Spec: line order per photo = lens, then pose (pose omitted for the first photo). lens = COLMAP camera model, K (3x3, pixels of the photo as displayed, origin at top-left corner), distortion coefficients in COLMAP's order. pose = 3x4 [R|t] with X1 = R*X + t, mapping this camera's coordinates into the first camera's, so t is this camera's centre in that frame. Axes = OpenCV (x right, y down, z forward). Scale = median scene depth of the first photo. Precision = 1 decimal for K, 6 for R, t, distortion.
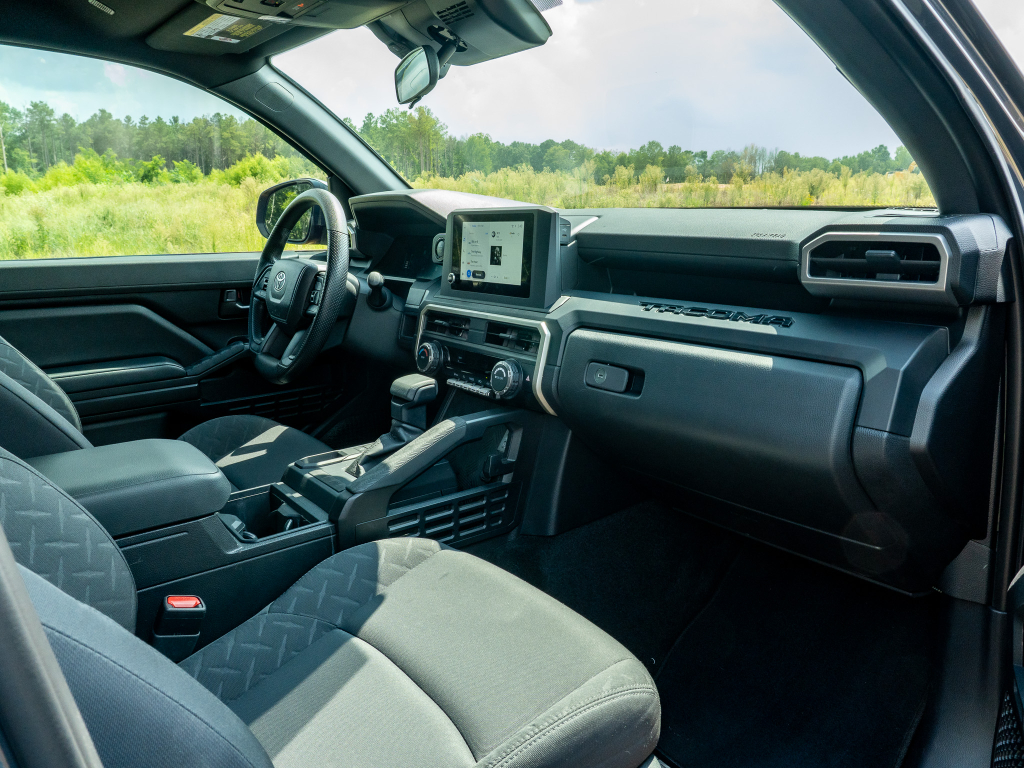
lens RADIAL K [[768.8, 0, 518.2], [0, 768.8, 393.8], [0, 0, 1]] dist [-0.005425, -0.032971]
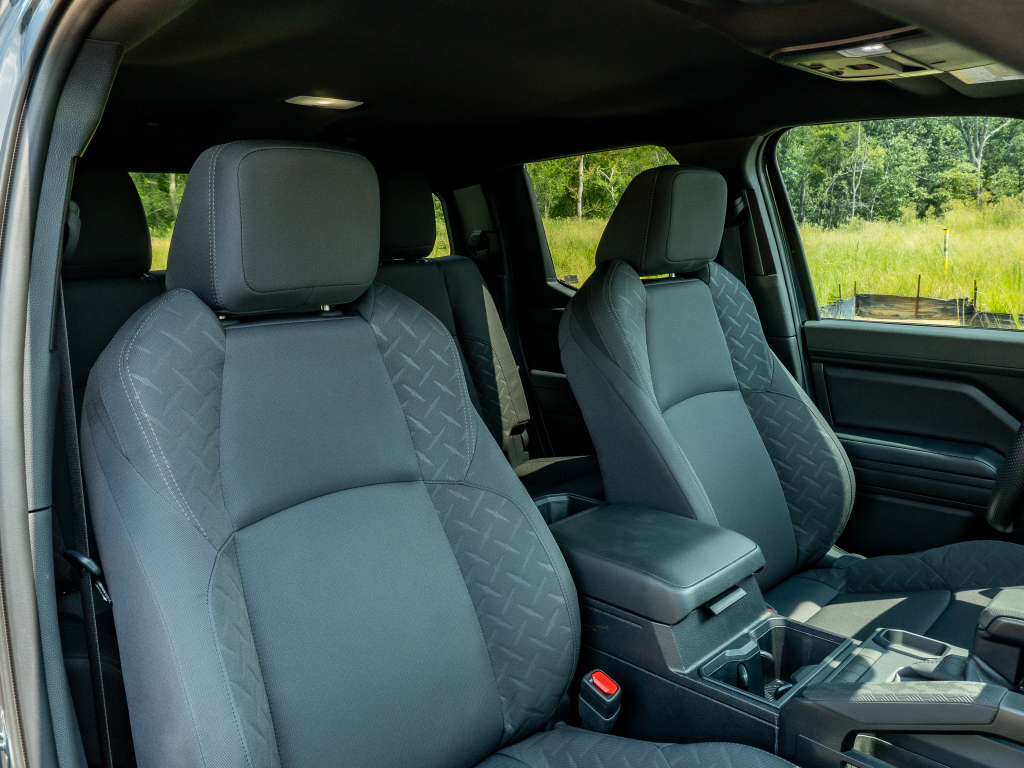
lens RADIAL K [[768.8, 0, 514.4], [0, 768.8, 383.4], [0, 0, 1]] dist [-0.005425, -0.032971]
pose [[0.137577, 0.188455, -0.972398, 0.302166], [-0.199956, 0.966804, 0.159081, -0.165757], [0.970098, 0.172551, 0.170692, 0.376781]]
